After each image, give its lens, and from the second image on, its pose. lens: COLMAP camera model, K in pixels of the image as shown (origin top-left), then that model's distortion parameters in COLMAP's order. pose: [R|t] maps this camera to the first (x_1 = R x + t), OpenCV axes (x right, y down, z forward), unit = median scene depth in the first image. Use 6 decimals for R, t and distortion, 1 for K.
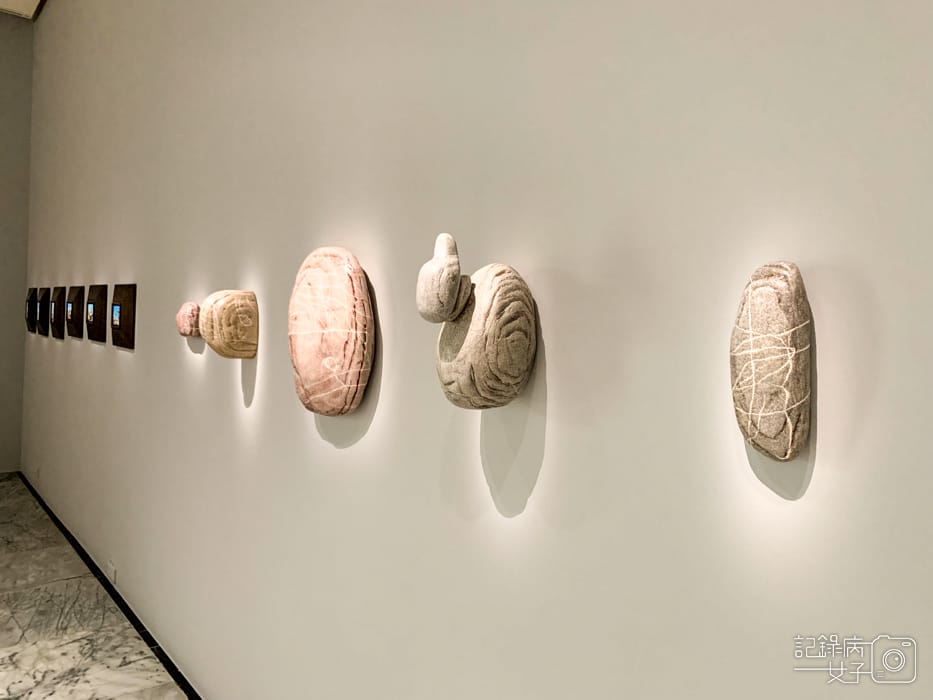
lens RADIAL K [[704.1, 0, 471.5], [0, 704.1, 349.8], [0, 0, 1]] dist [0.050517, -0.054793]
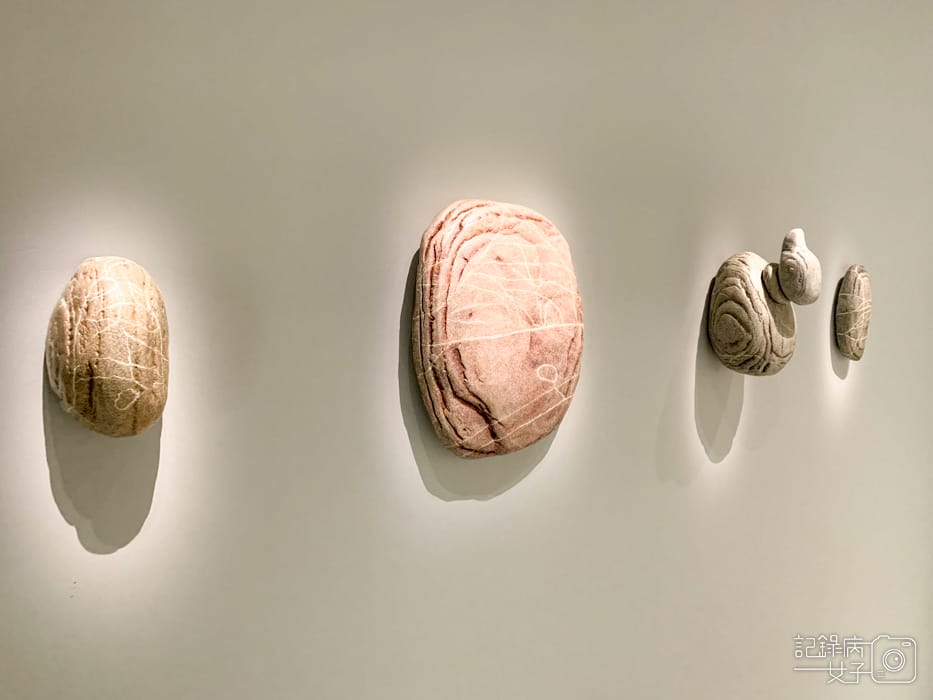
lens RADIAL K [[704.1, 0, 466.0], [0, 704.1, 352.6], [0, 0, 1]] dist [0.050517, -0.054793]
pose [[0.108241, -0.128004, 0.985849, -0.890775], [0.047493, 0.991209, 0.123486, -0.091353], [-0.992990, 0.033455, 0.113369, 0.983550]]
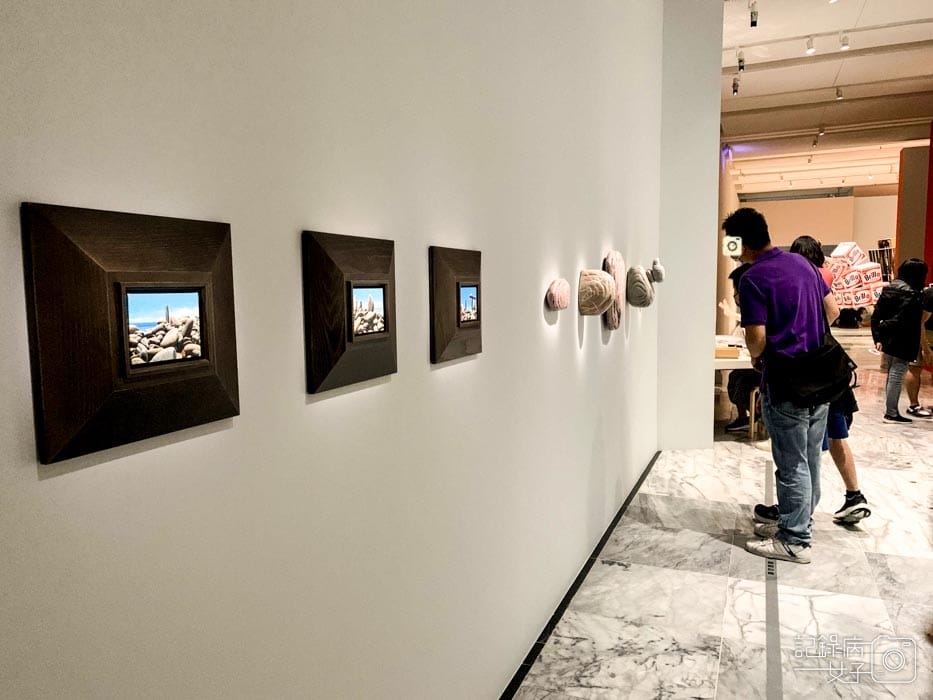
lens RADIAL K [[704.1, 0, 472.3], [0, 704.1, 351.9], [0, 0, 1]] dist [0.050517, -0.054793]
pose [[-0.471766, -0.100082, 0.876025, -1.676107], [0.039156, 0.990179, 0.134210, -0.132597], [-0.880854, 0.097618, -0.463214, 2.087367]]
